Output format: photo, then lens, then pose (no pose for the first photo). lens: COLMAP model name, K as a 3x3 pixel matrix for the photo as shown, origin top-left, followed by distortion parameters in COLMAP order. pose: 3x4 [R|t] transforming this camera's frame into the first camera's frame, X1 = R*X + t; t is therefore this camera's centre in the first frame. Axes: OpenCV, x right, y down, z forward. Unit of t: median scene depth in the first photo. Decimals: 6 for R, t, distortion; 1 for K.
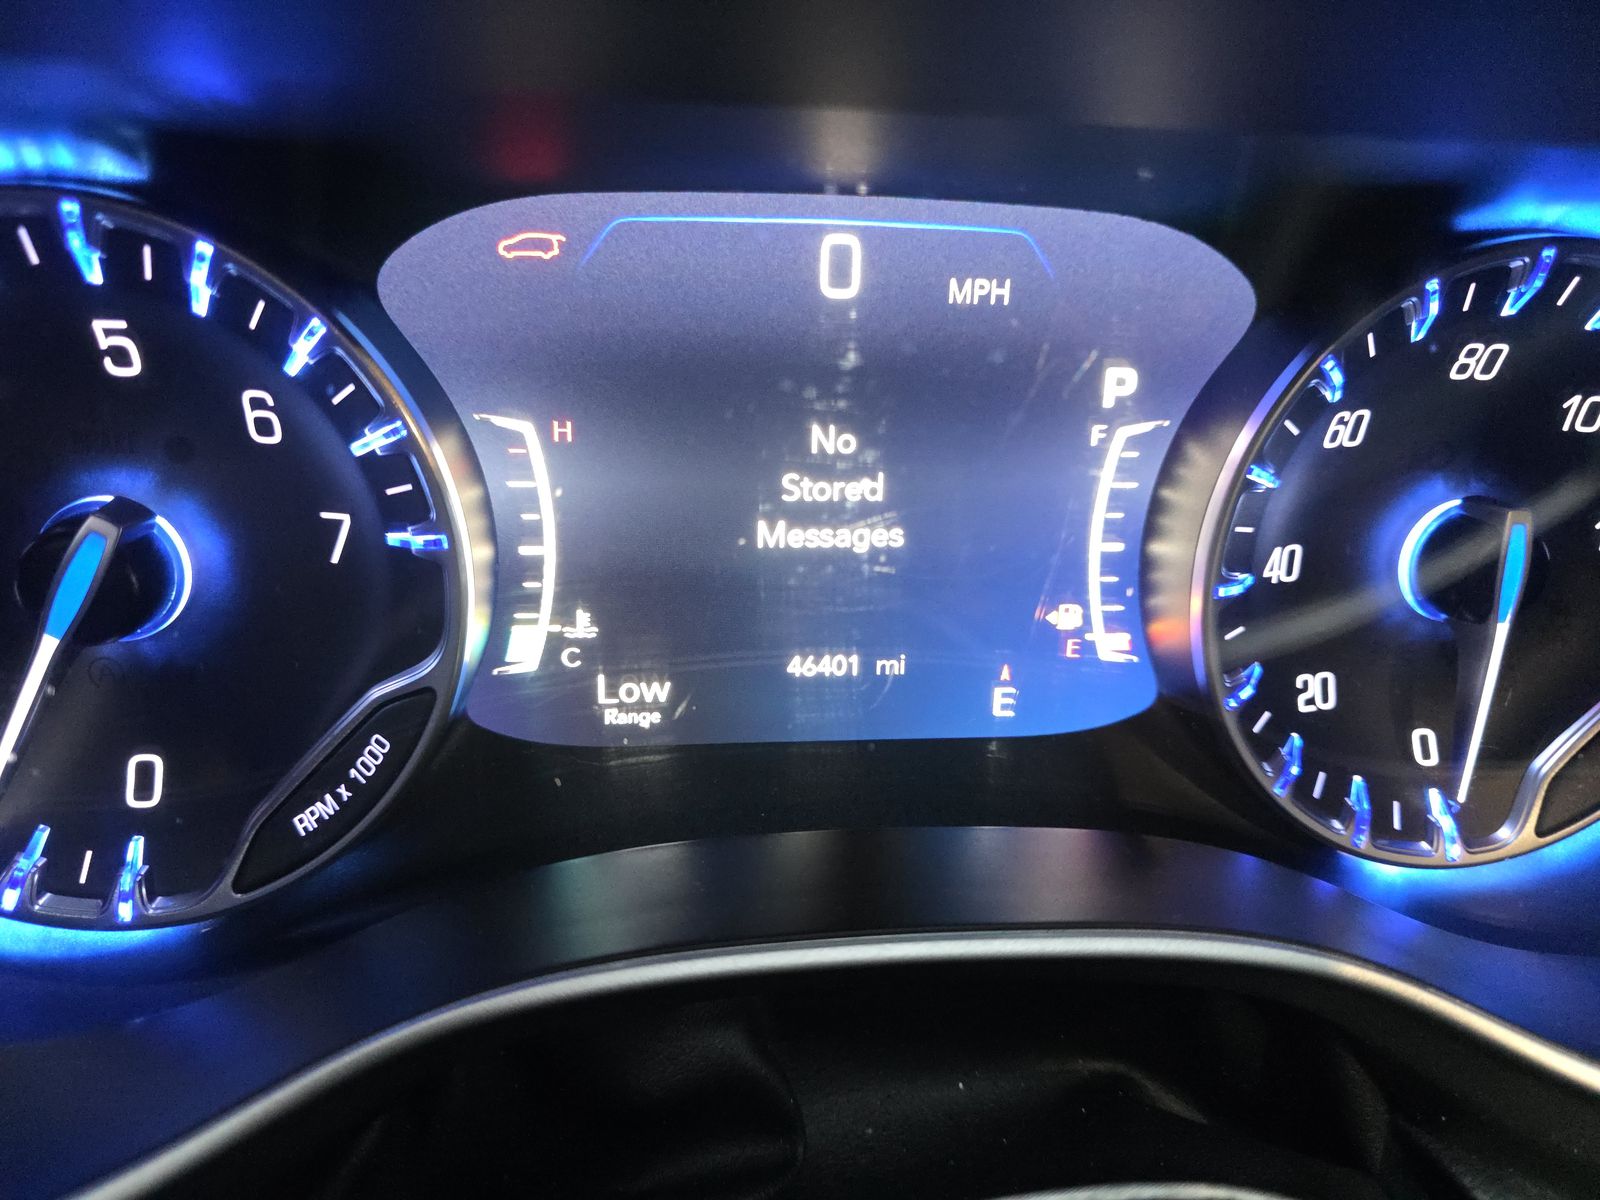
lens RADIAL K [[1154.0, 0, 800.0], [0, 1154.0, 600.0], [0, 0, 1]] dist [0.027820, -0.009543]
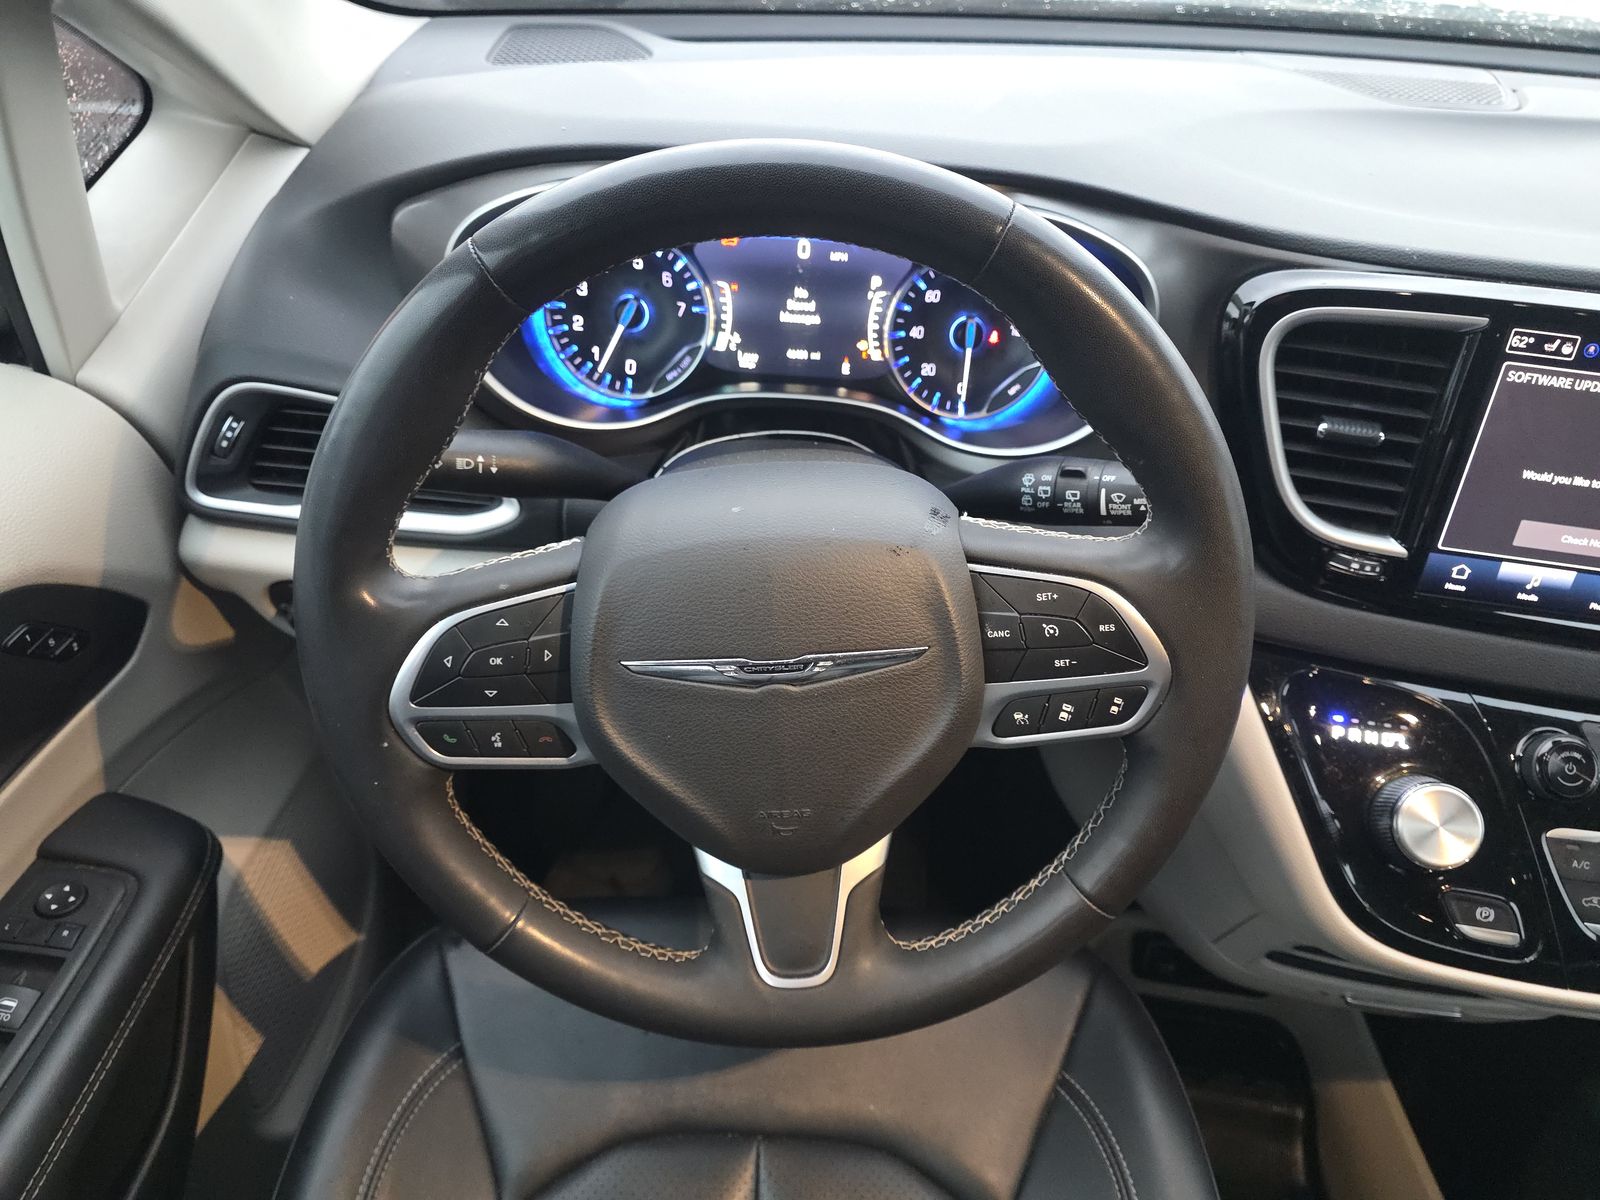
lens RADIAL K [[1139.3, 0, 807.3], [0, 1139.3, 579.9], [0, 0, 1]] dist [0.086687, -0.104449]
pose [[0.988513, 0.086046, -0.124249, 0.618589], [-0.074418, 0.992655, 0.095379, 0.460166], [0.131544, -0.085037, 0.987656, -2.942554]]
